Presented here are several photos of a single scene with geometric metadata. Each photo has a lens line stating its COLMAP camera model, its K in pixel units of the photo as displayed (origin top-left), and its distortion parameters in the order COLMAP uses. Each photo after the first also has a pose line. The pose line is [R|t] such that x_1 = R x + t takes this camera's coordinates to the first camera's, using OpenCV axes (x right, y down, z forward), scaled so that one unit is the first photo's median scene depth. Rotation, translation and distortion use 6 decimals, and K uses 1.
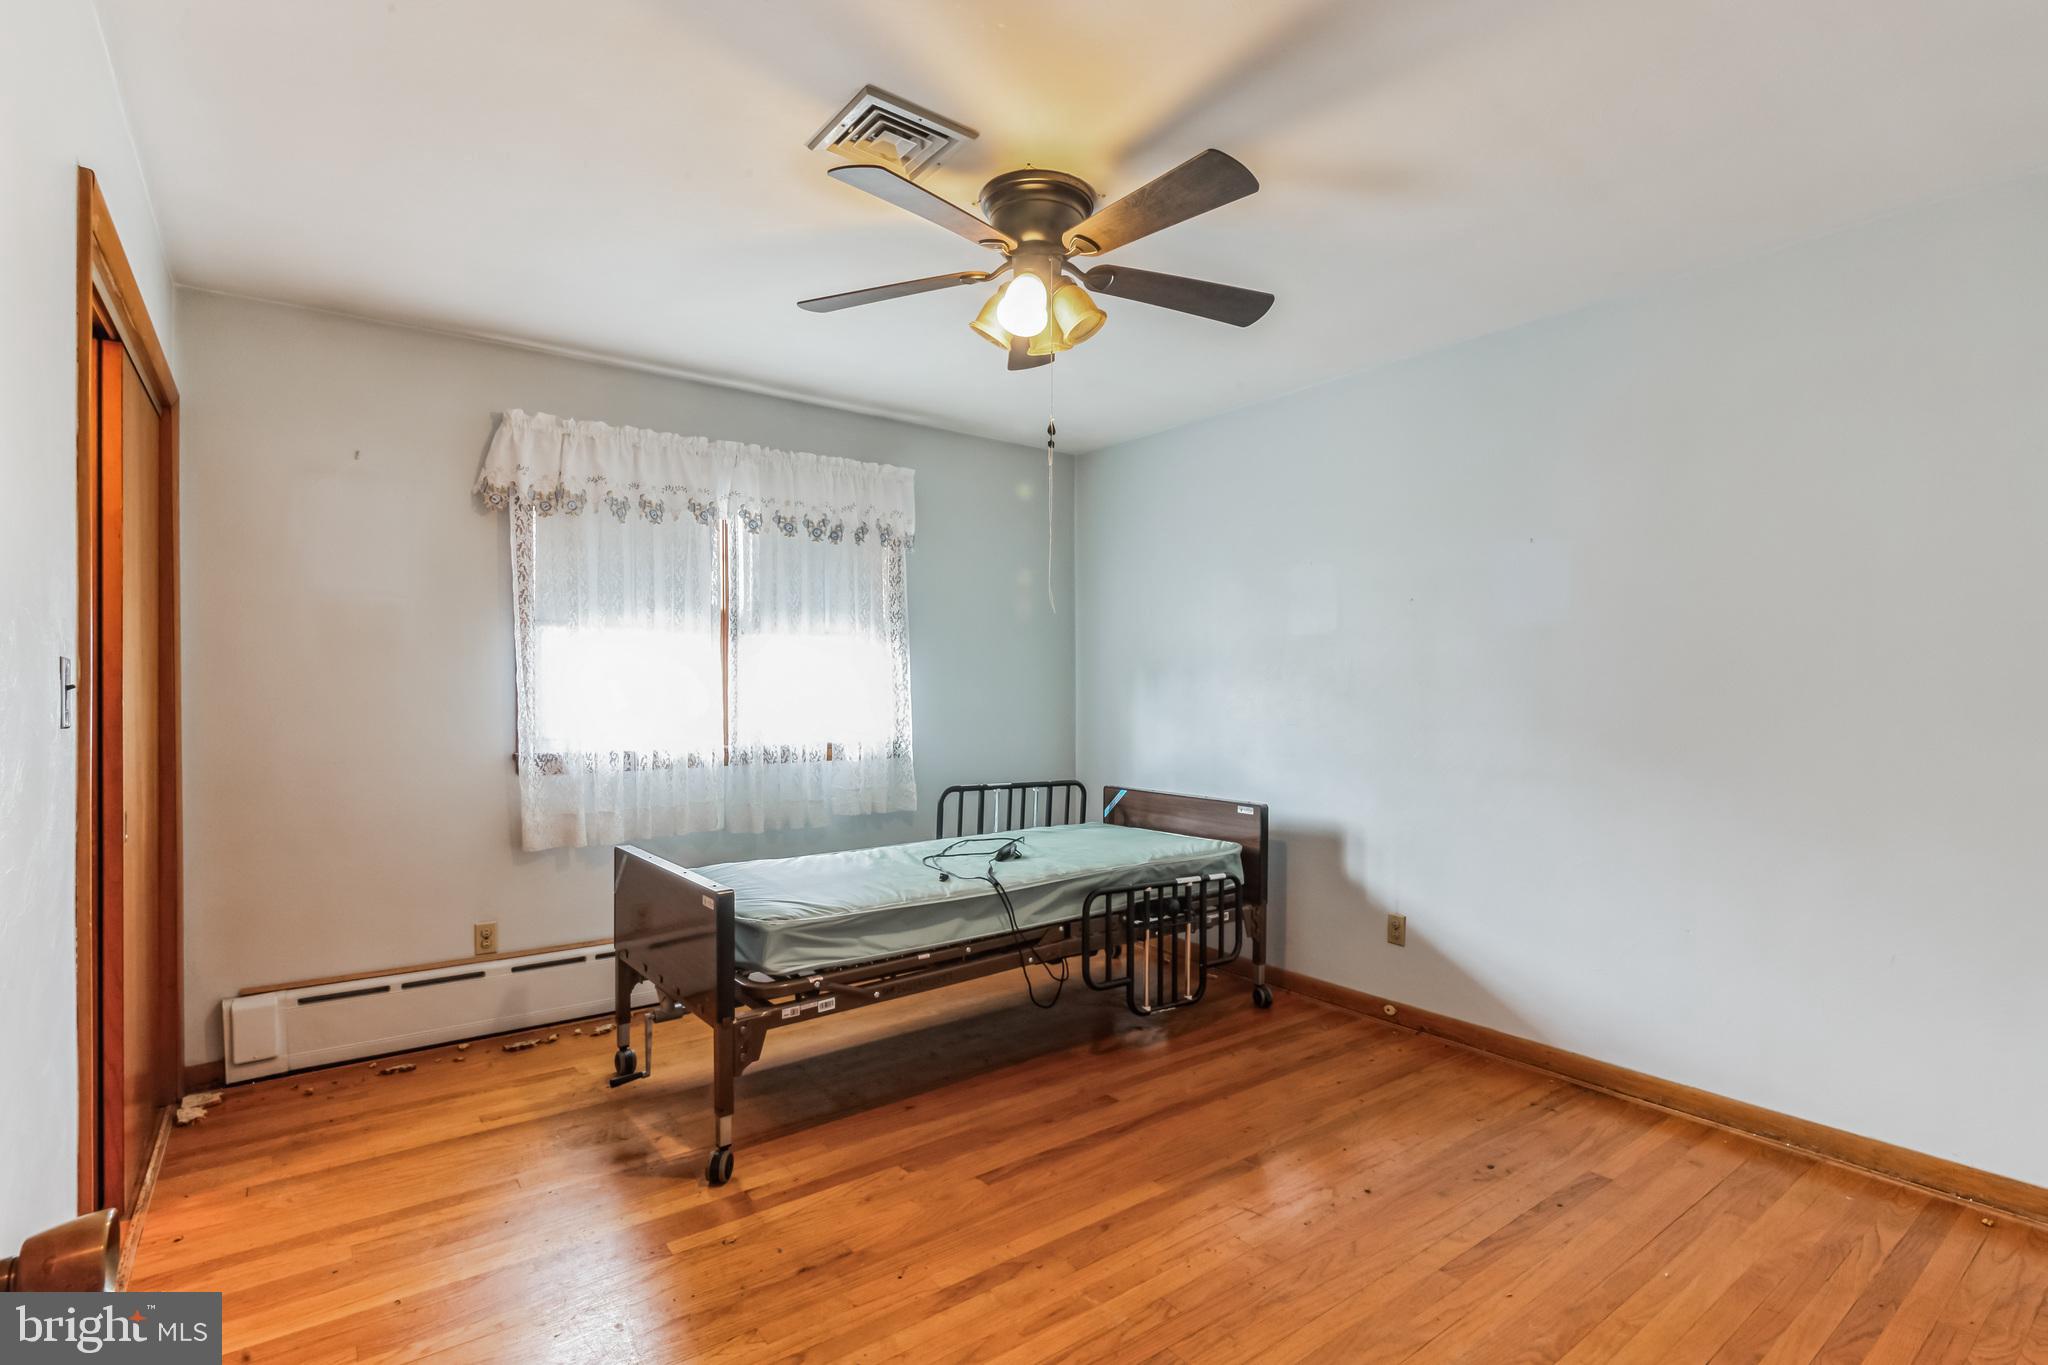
lens RADIAL K [[969.9, 0, 1032.7], [0, 969.9, 686.3], [0, 0, 1]] dist [0.011861, -0.009870]
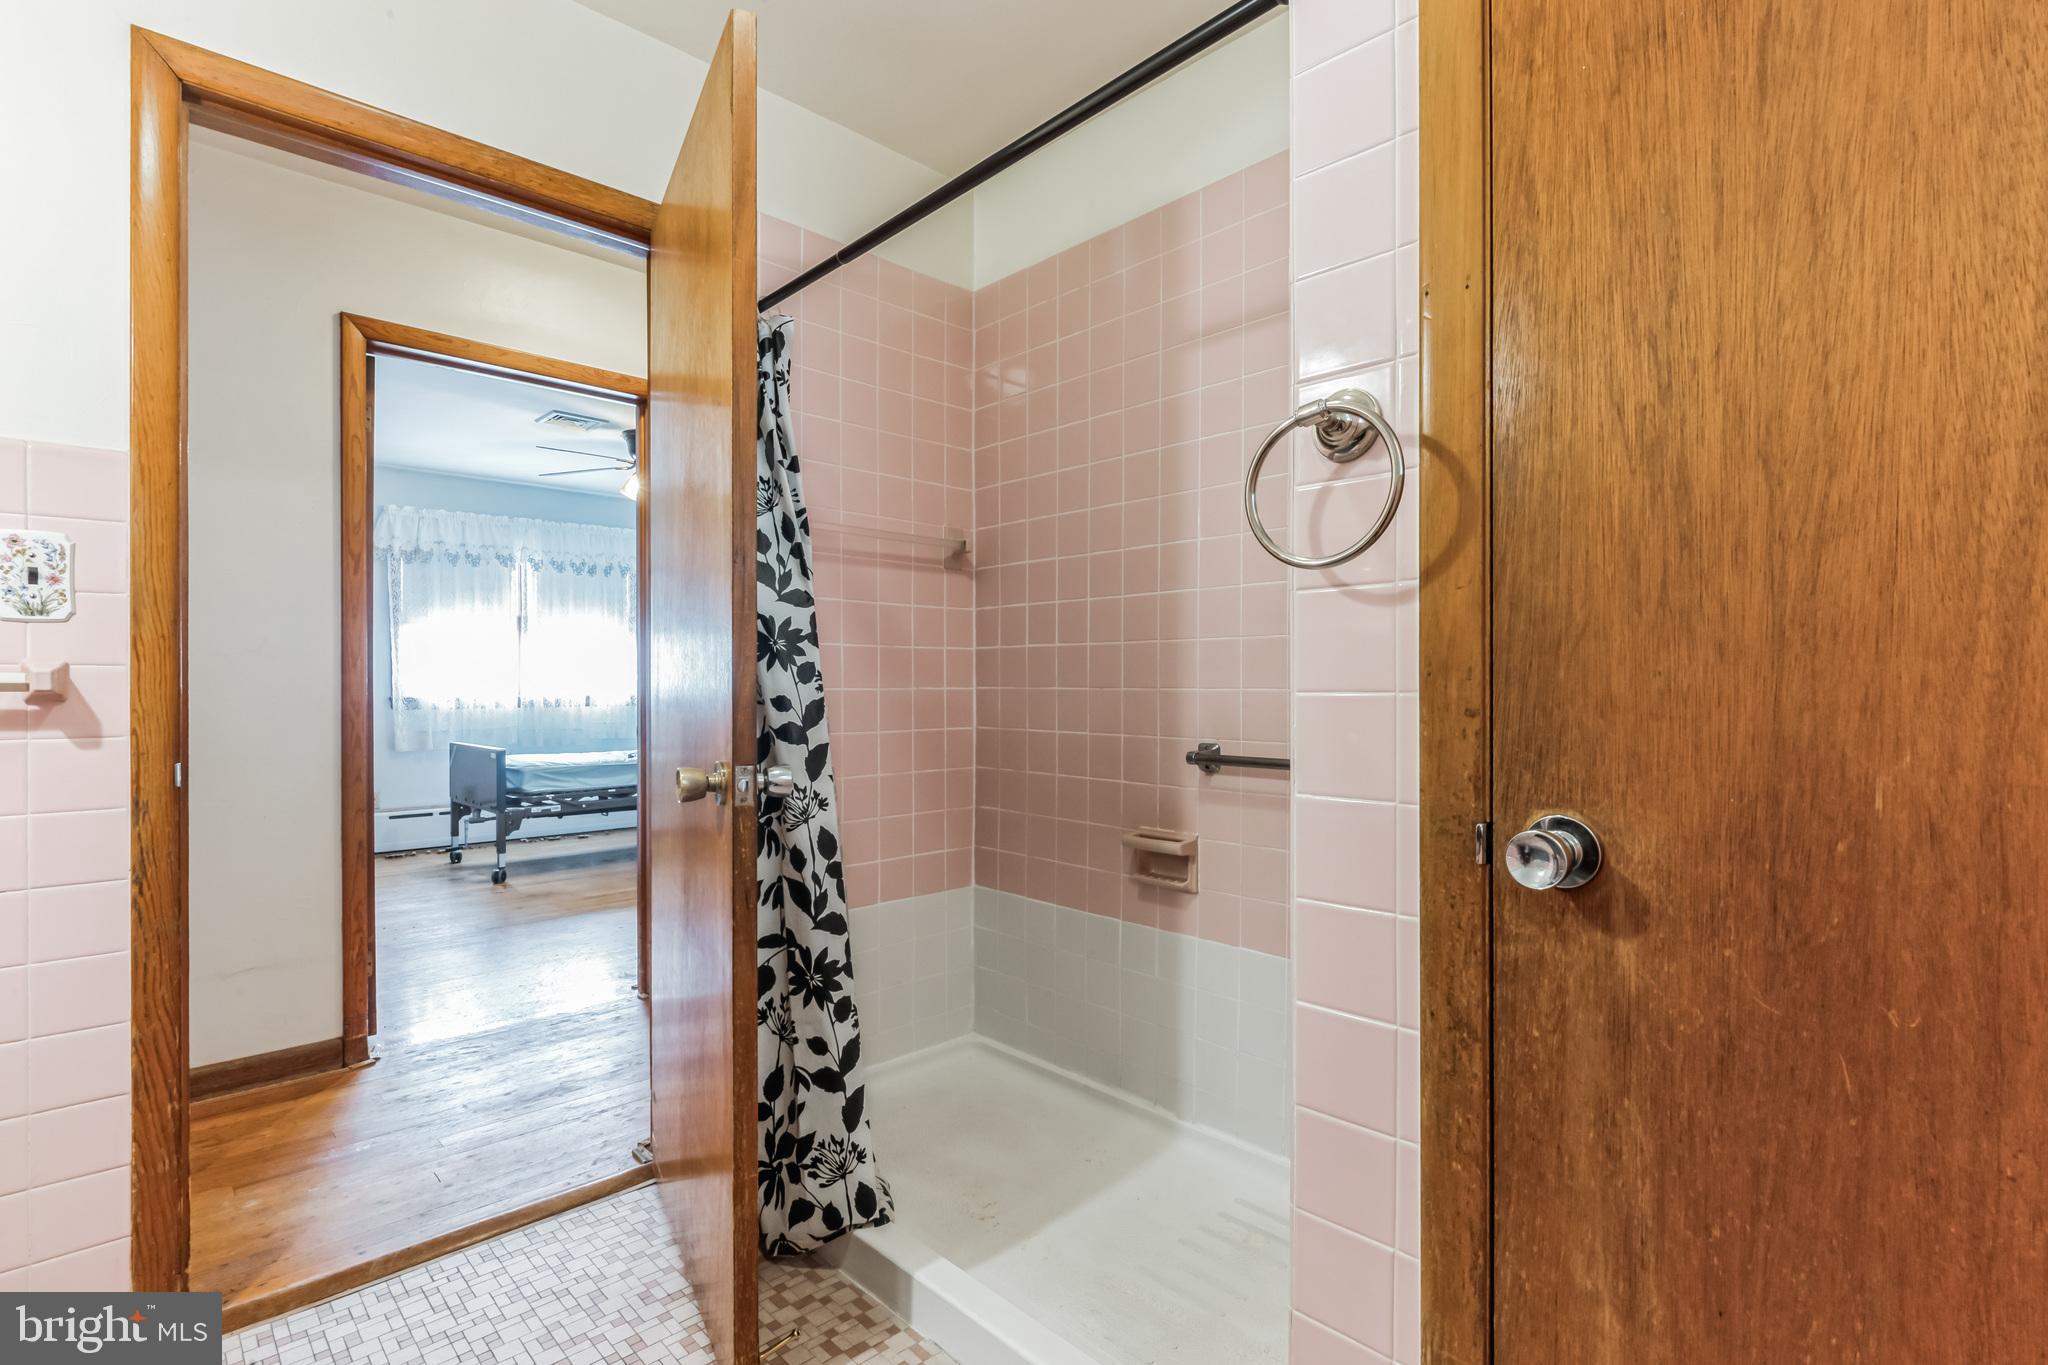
lens RADIAL K [[969.9, 0, 1015.1], [0, 969.9, 679.8], [0, 0, 1]] dist [0.011861, -0.009870]
pose [[0.993666, 0.001720, 0.112359, 0.393257], [-0.001857, 0.999998, 0.001118, 0.032112], [-0.112357, -0.001320, 0.993667, -0.875597]]
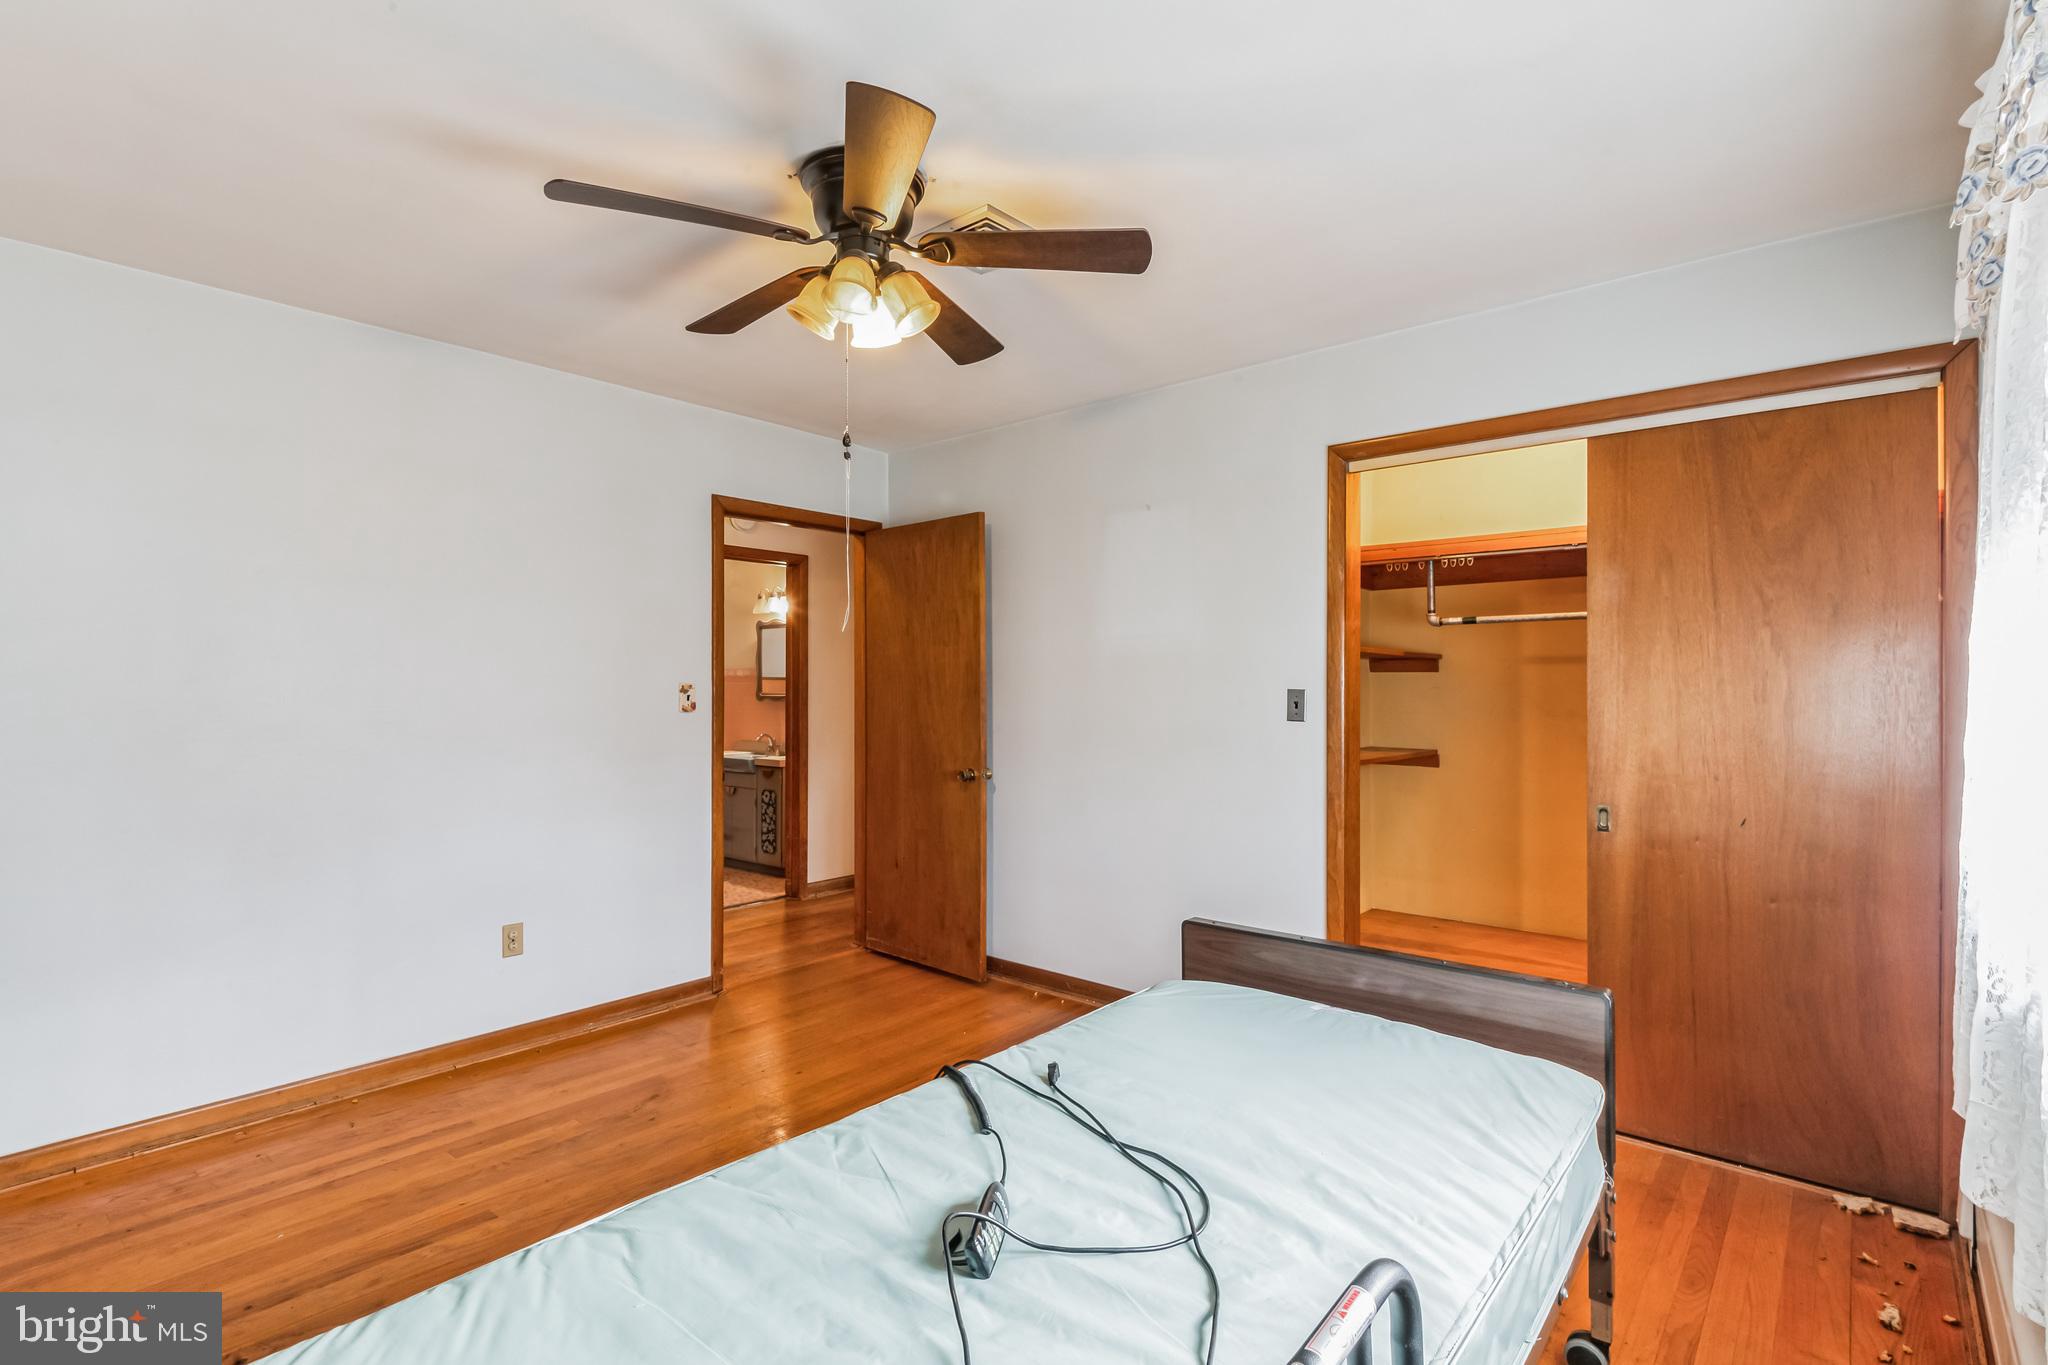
lens RADIAL K [[969.9, 0, 1020.9], [0, 969.9, 693.7], [0, 0, 1]] dist [0.011861, -0.009870]
pose [[-0.979131, -0.001256, -0.203227, 0.023997], [-0.003280, 0.999948, 0.009623, -0.012155], [0.203205, 0.010088, -0.979084, 1.040021]]
